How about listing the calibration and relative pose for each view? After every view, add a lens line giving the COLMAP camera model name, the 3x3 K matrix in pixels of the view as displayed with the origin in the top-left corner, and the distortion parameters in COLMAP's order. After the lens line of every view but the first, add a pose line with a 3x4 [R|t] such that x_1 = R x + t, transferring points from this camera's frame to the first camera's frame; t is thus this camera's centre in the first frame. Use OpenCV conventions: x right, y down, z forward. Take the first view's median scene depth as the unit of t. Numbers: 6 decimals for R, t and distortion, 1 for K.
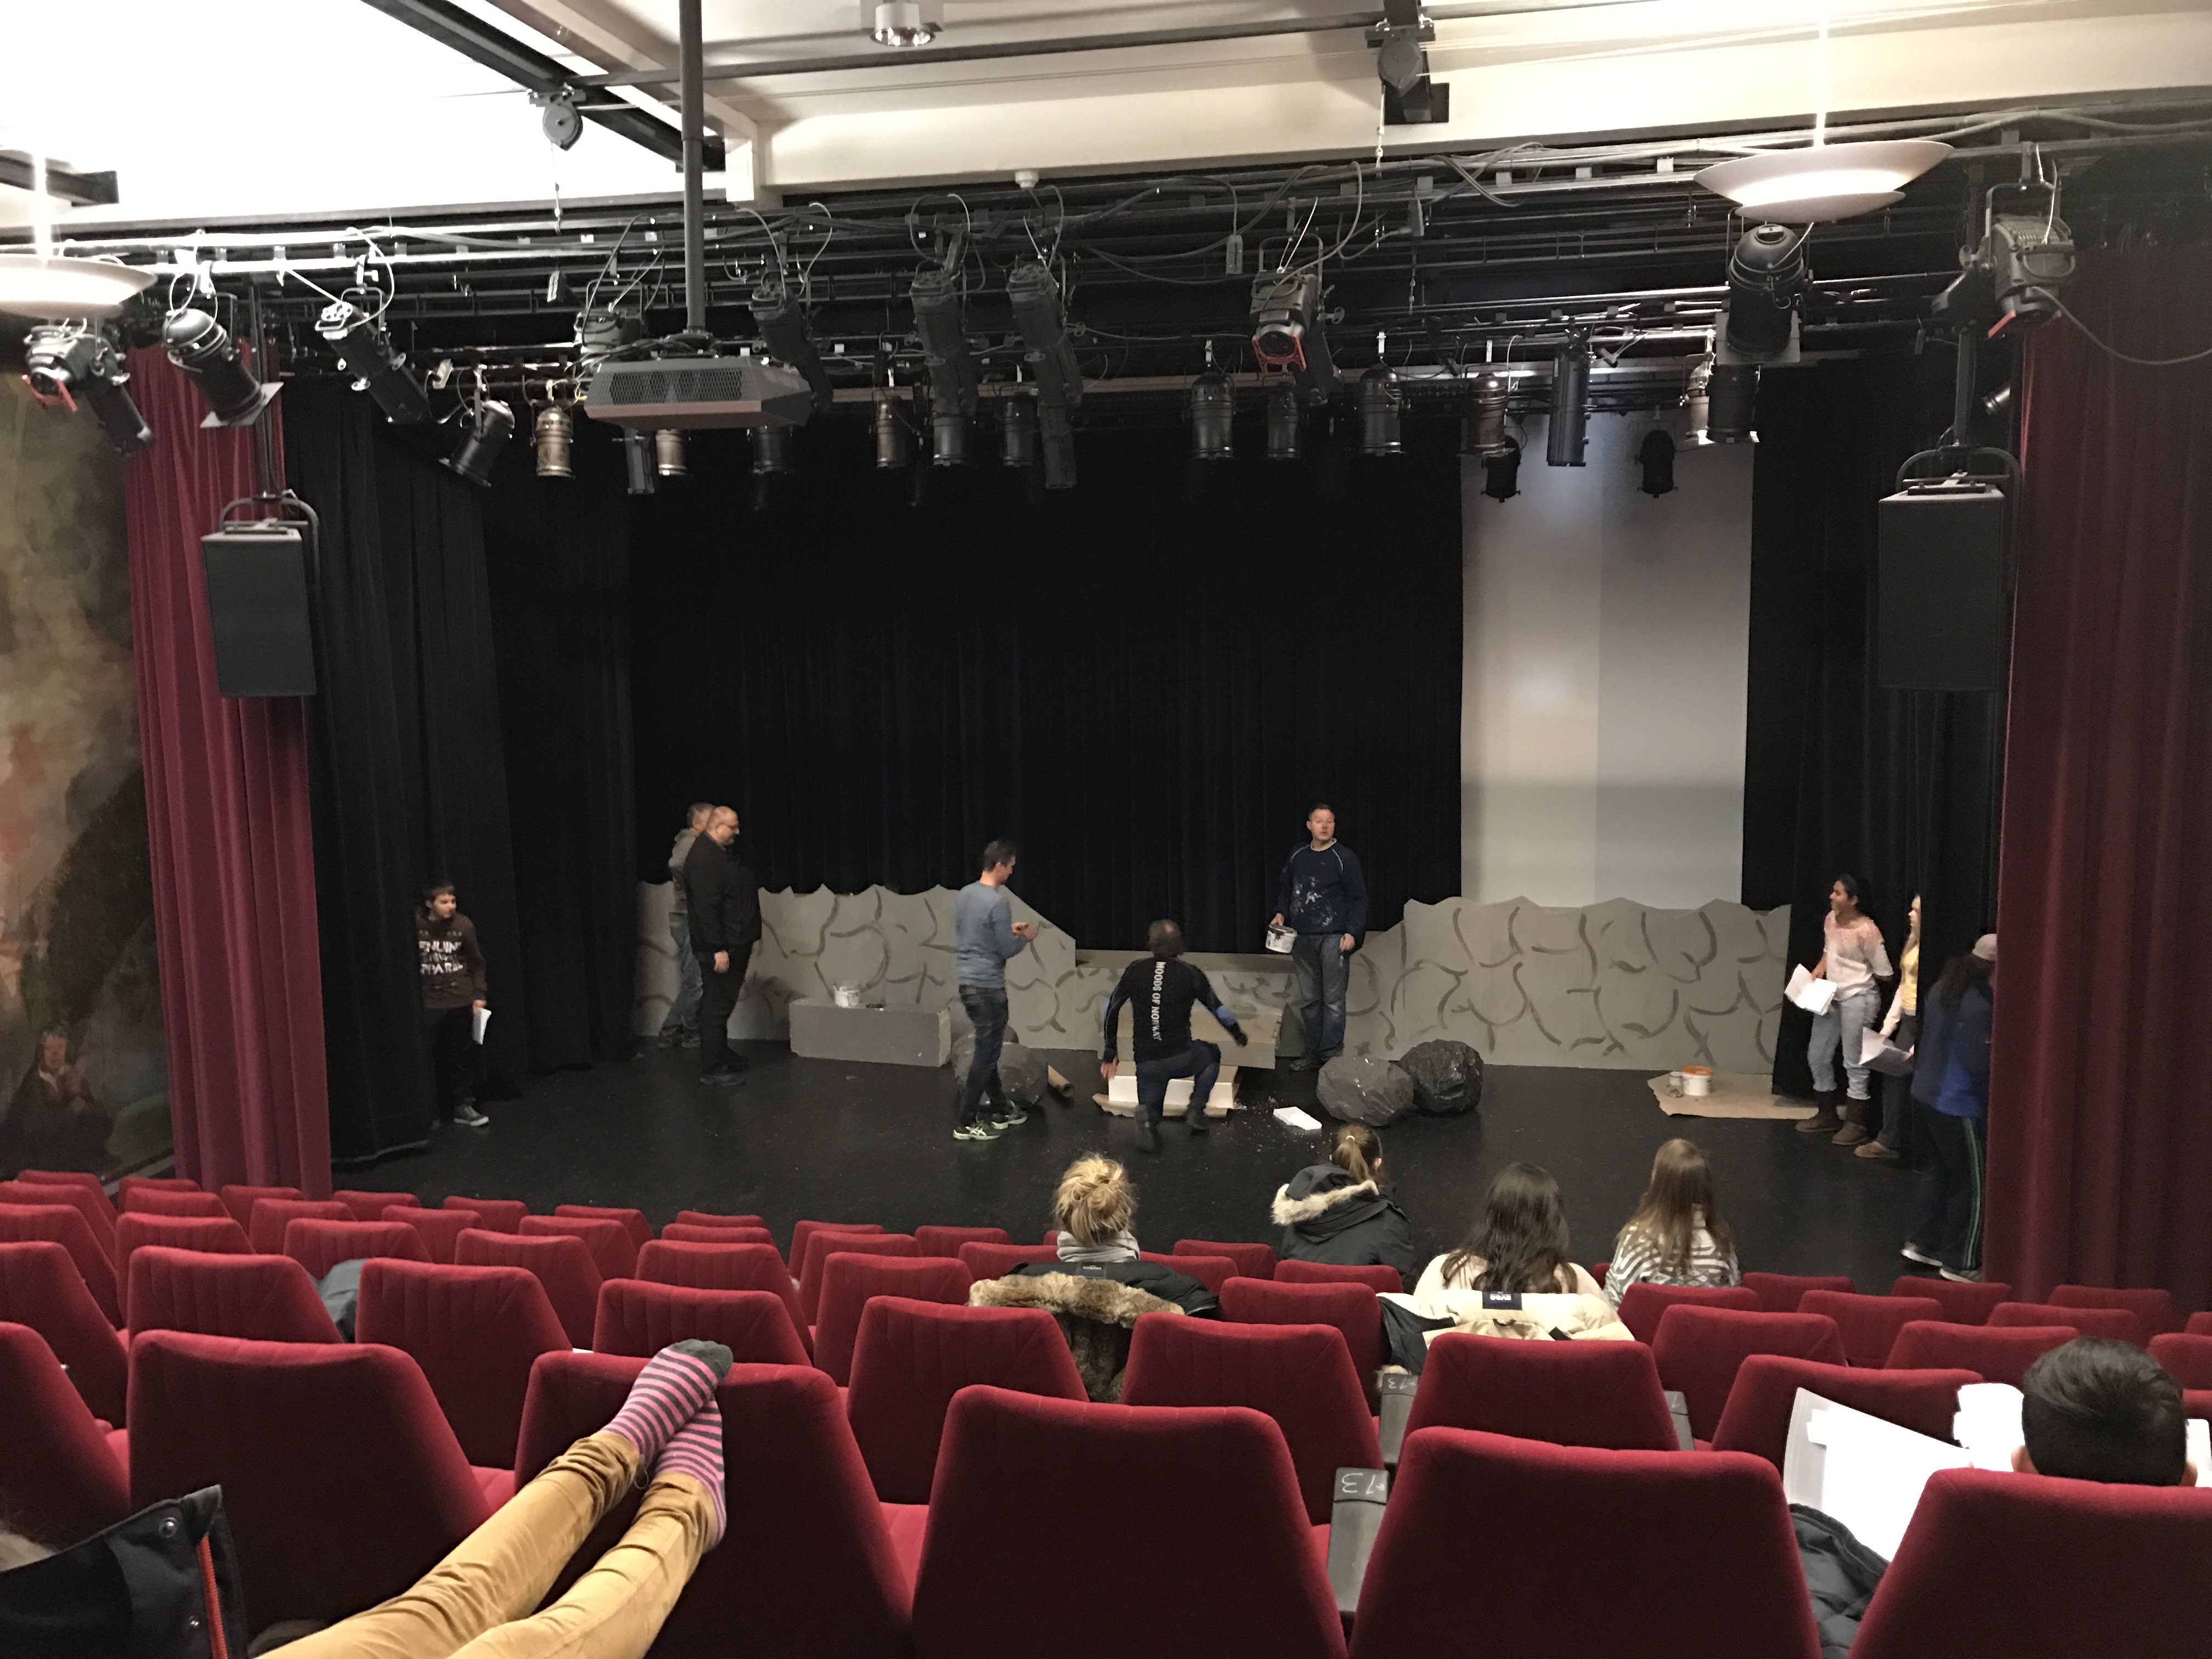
lens RADIAL K [[1849.0, 0, 1110.5], [0, 1849.0, 821.6], [0, 0, 1]] dist [-0.005295, 0.034652]
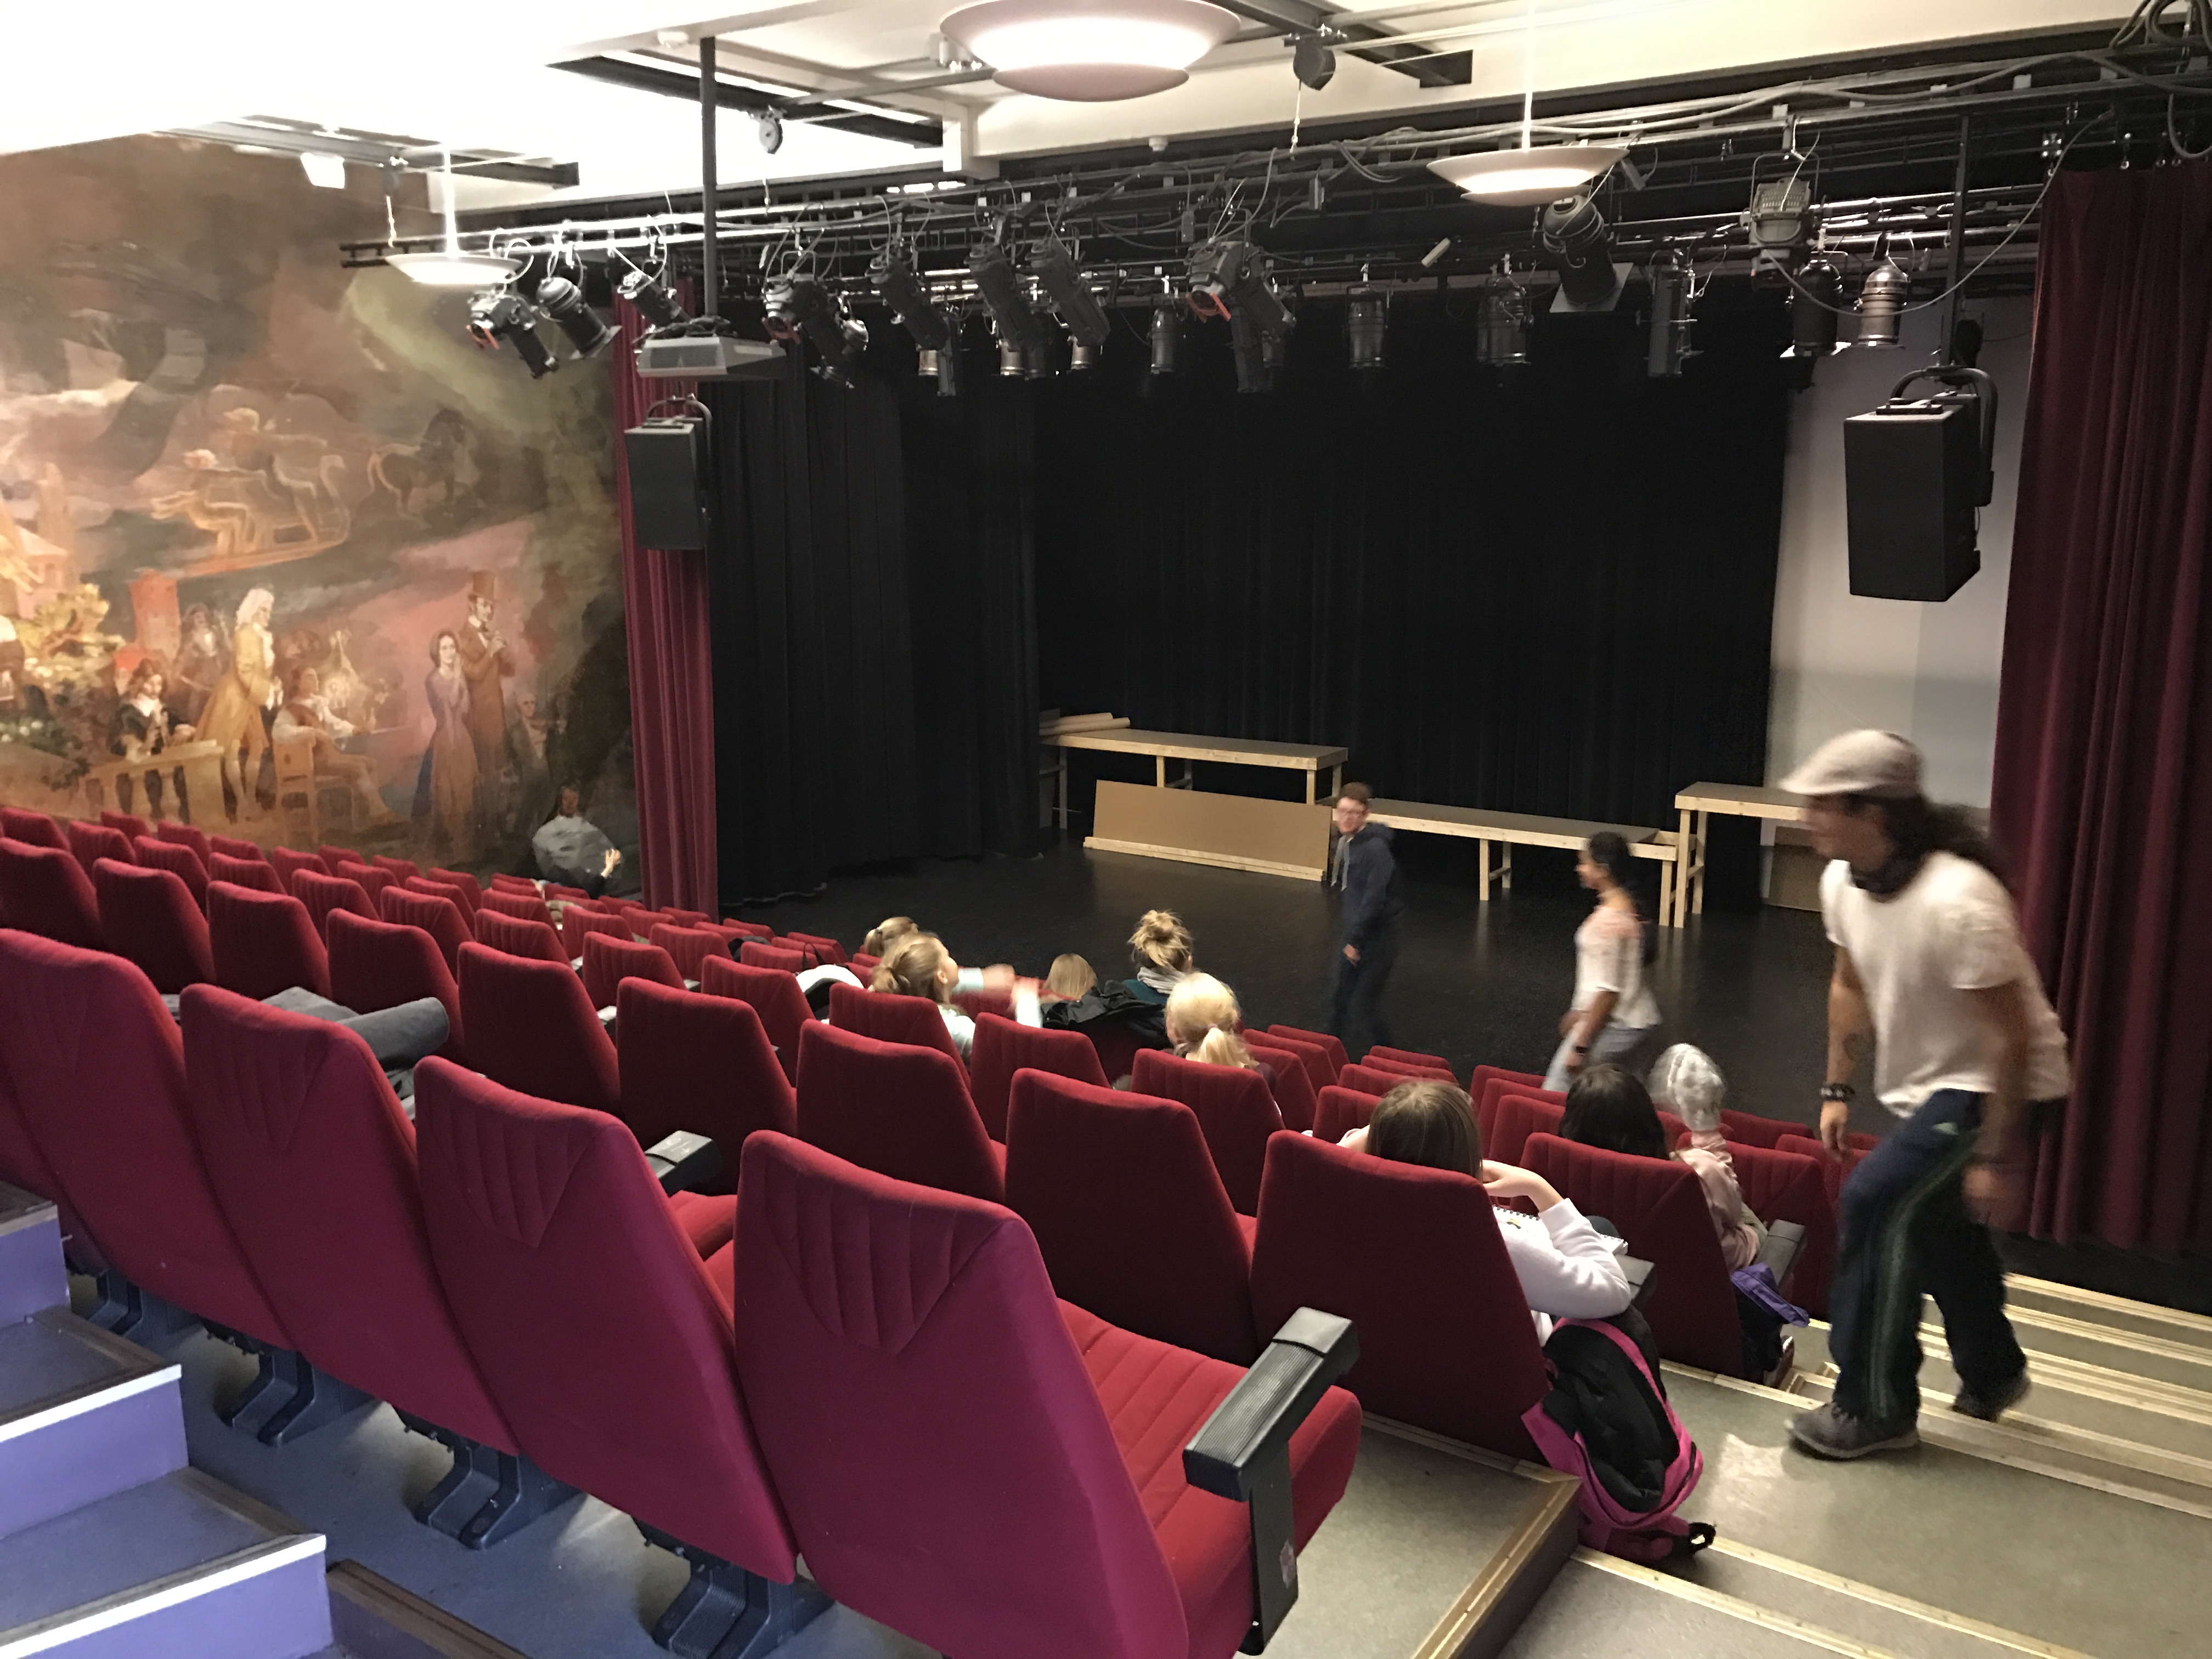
lens RADIAL K [[1849.0, 0, 1099.7], [0, 1849.0, 837.7], [0, 0, 1]] dist [-0.005295, 0.034652]
pose [[0.924750, 0.090953, -0.369548, 0.356230], [-0.058384, 0.993432, 0.098404, -0.009145], [0.376071, -0.069423, 0.923987, -0.149486]]
